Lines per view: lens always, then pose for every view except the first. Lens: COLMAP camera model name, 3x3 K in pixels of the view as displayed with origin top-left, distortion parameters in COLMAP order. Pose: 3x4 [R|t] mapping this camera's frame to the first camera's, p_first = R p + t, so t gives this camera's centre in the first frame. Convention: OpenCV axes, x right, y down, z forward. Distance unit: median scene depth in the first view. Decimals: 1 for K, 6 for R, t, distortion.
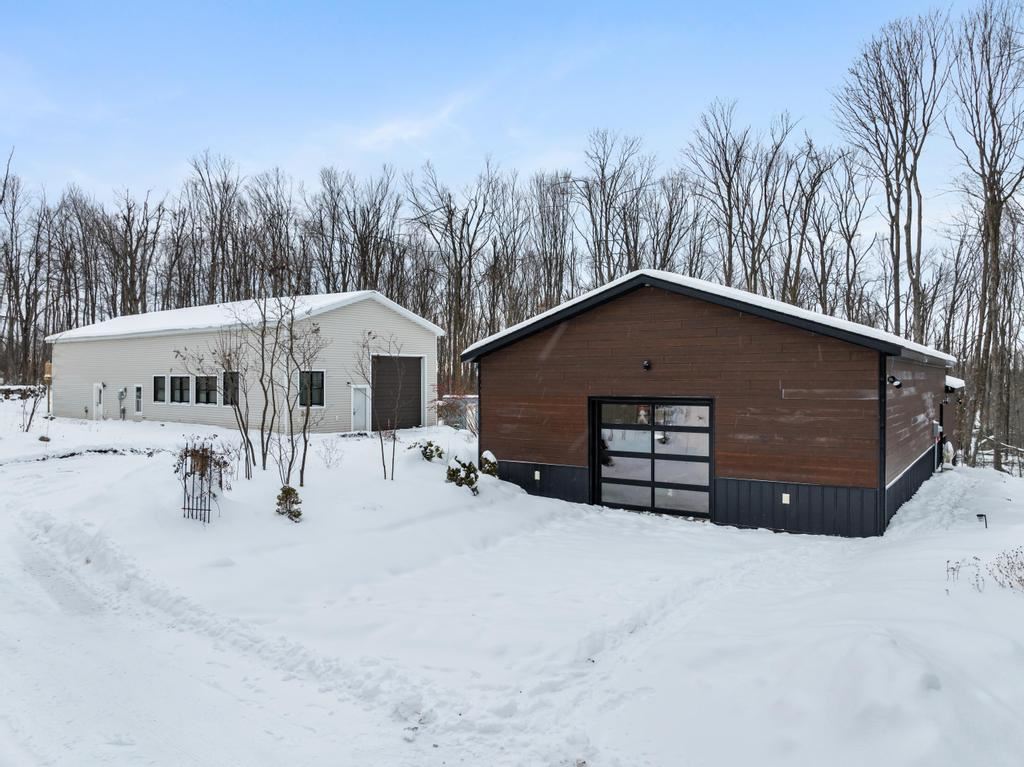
lens RADIAL K [[736.4, 0, 523.4], [0, 736.4, 389.0], [0, 0, 1]] dist [-0.055789, 0.026914]
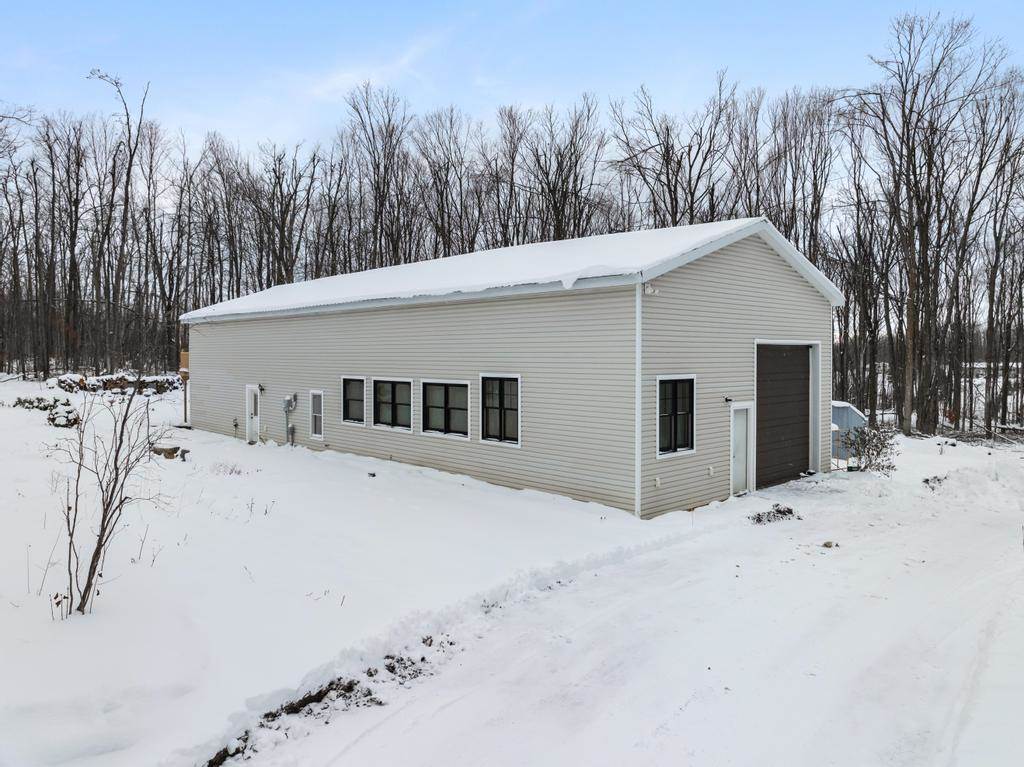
lens RADIAL K [[736.4, 0, 511.3], [0, 736.4, 373.2], [0, 0, 1]] dist [-0.055789, 0.026914]
pose [[0.985039, 0.003058, -0.172303, -0.290620], [-0.001052, 0.999931, 0.011731, -0.031578], [0.172327, -0.011375, 0.984974, 0.464947]]
